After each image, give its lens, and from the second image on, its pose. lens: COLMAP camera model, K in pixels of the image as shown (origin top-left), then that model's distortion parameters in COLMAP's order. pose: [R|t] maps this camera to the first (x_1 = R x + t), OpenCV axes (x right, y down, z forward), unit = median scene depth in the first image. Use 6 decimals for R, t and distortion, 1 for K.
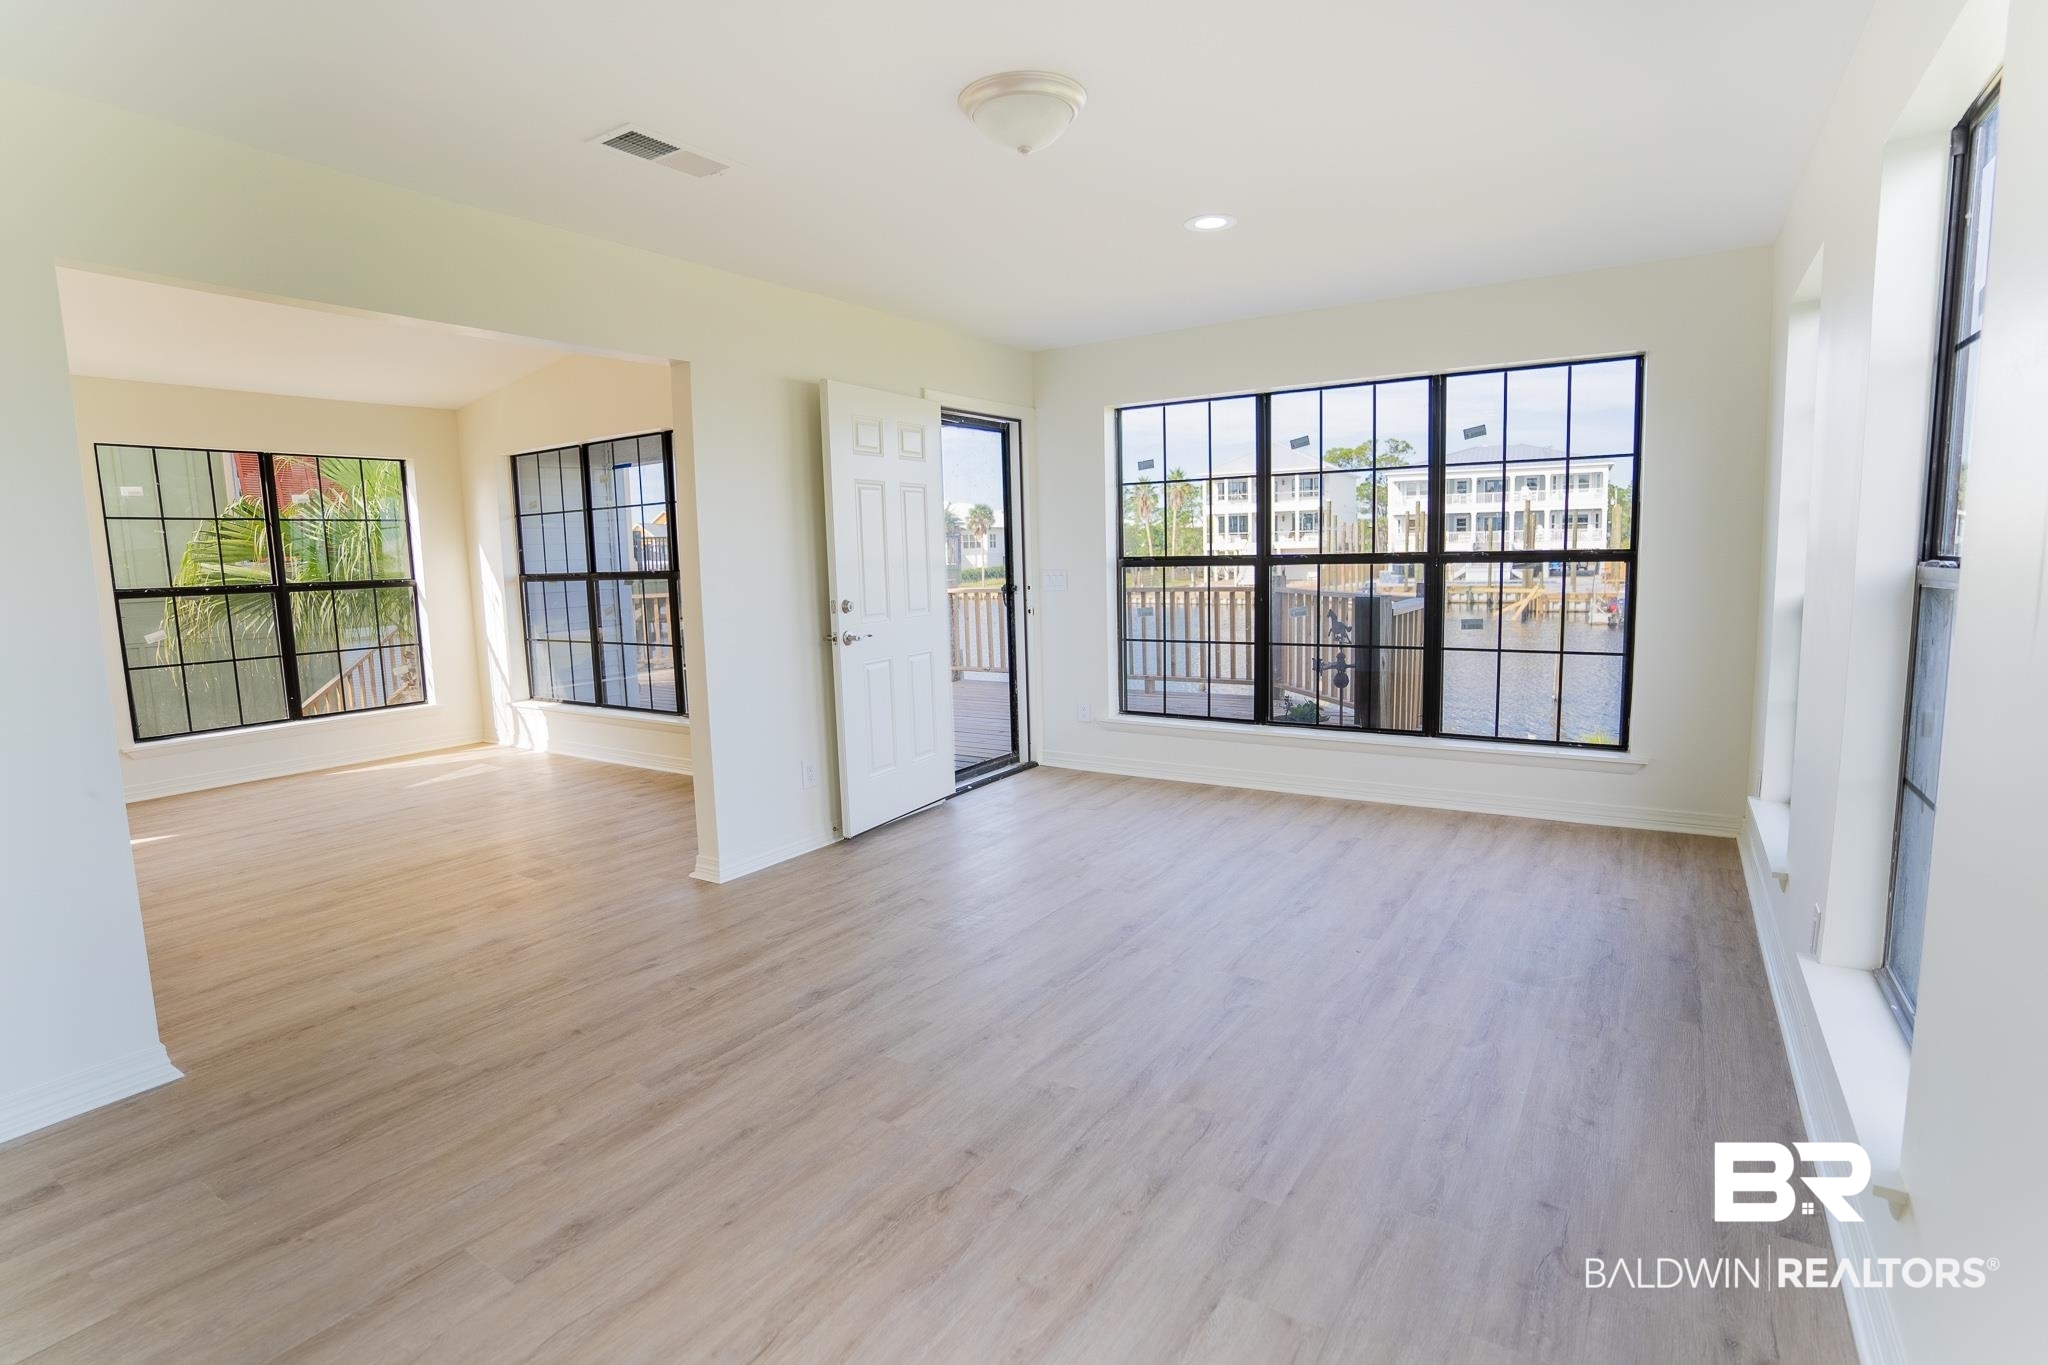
lens RADIAL K [[1025.8, 0, 1024.0], [0, 1025.8, 682.5], [0, 0, 1]] dist [-0.084960, 0.045035]
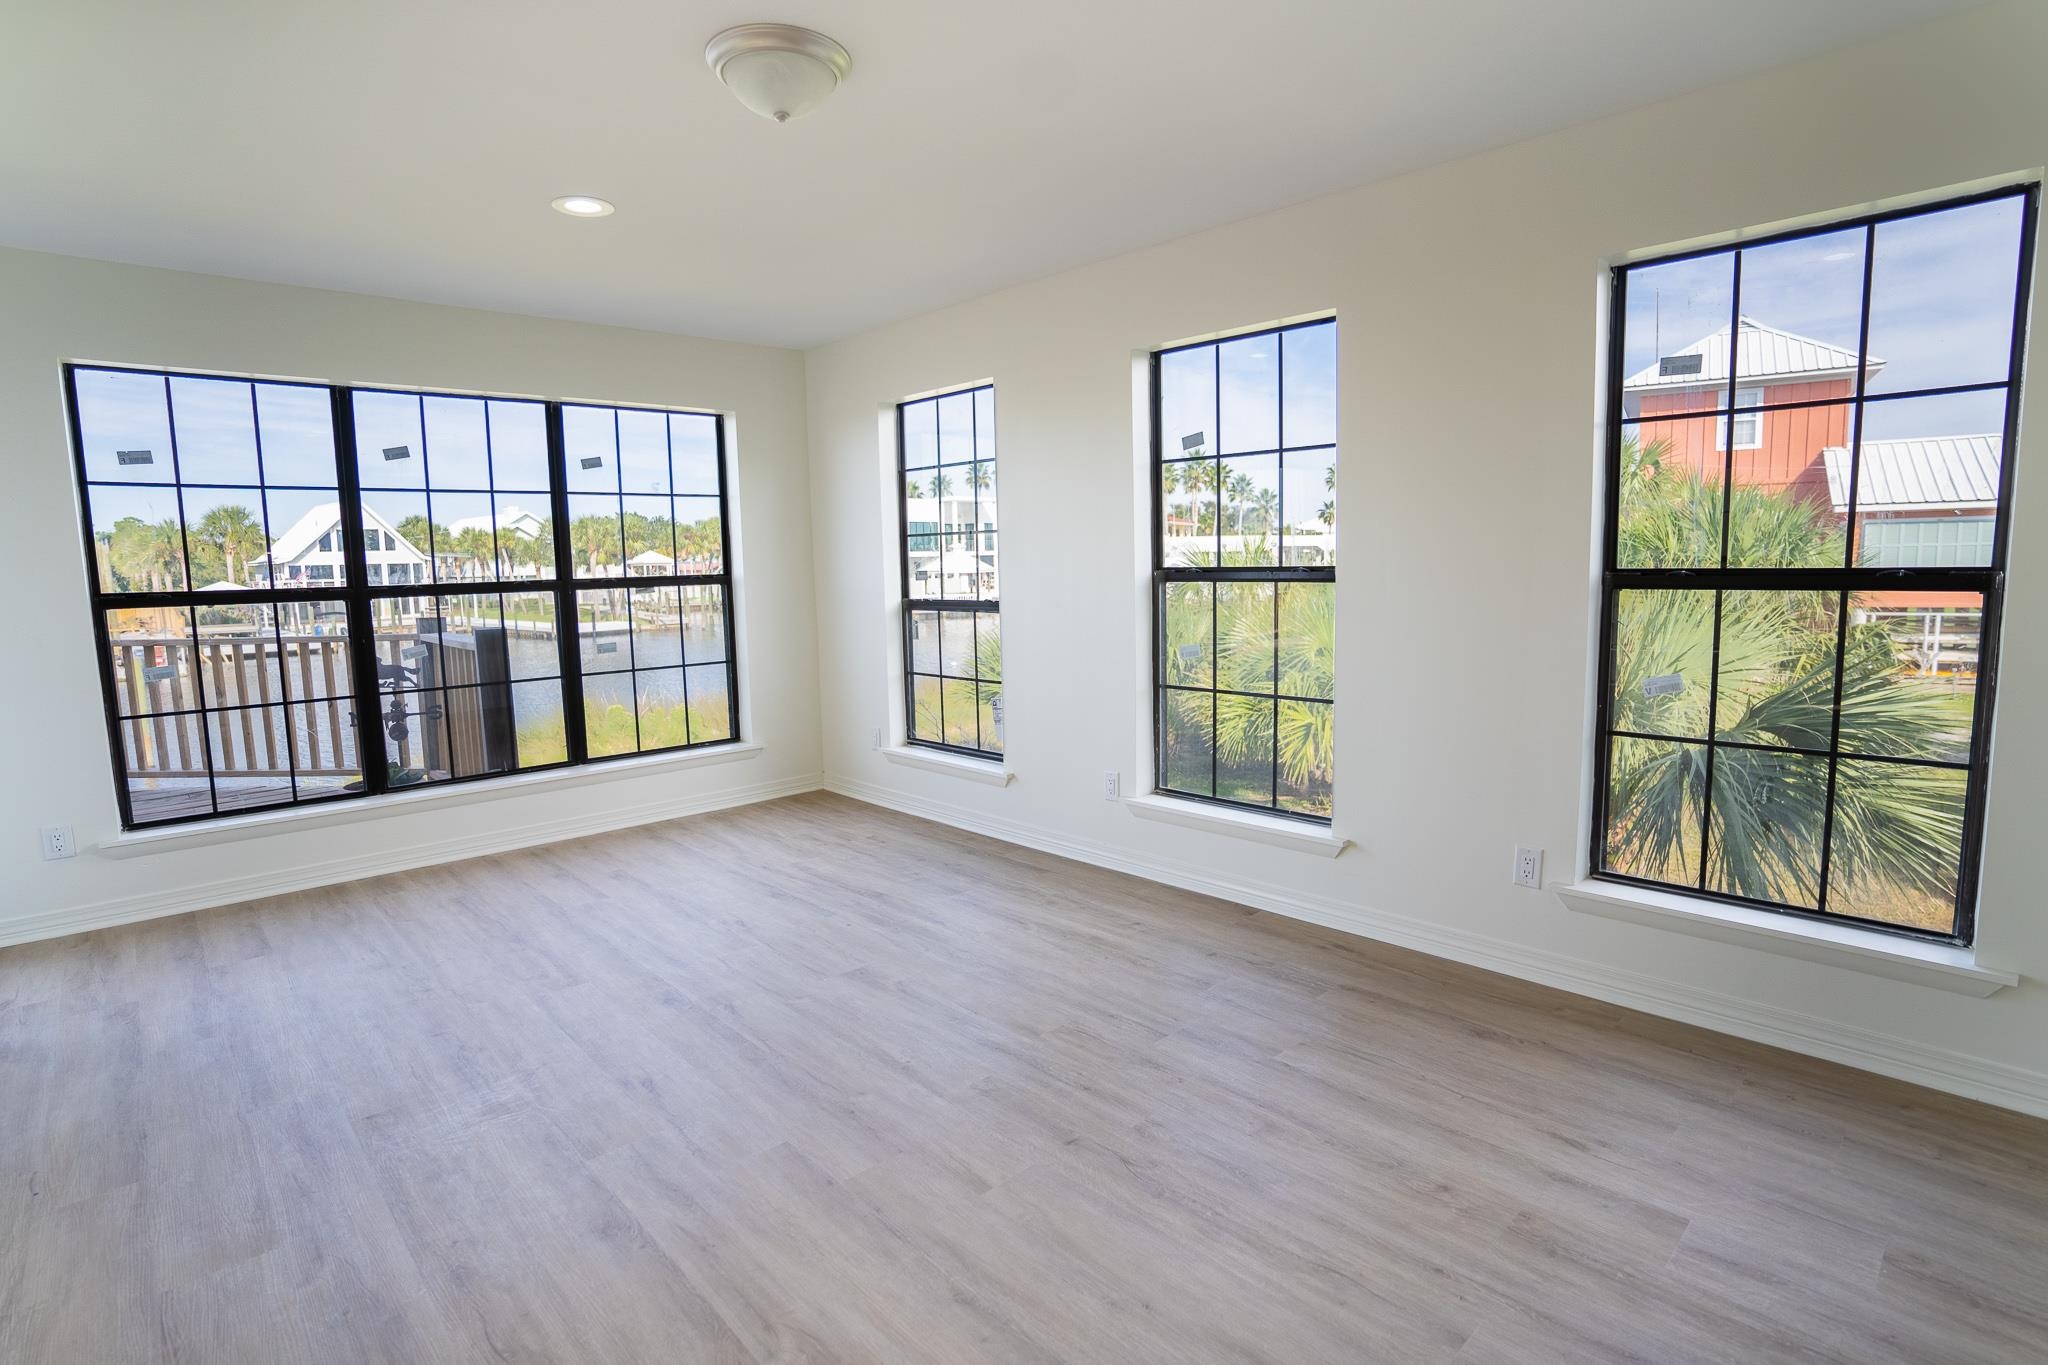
lens RADIAL K [[1025.8, 0, 1024.0], [0, 1025.8, 682.5], [0, 0, 1]] dist [-0.084960, 0.045035]
pose [[0.224882, -0.094846, 0.969759, -0.527589], [0.138193, 0.988295, 0.064613, -0.034613], [-0.964537, 0.119483, 0.235357, 0.391064]]
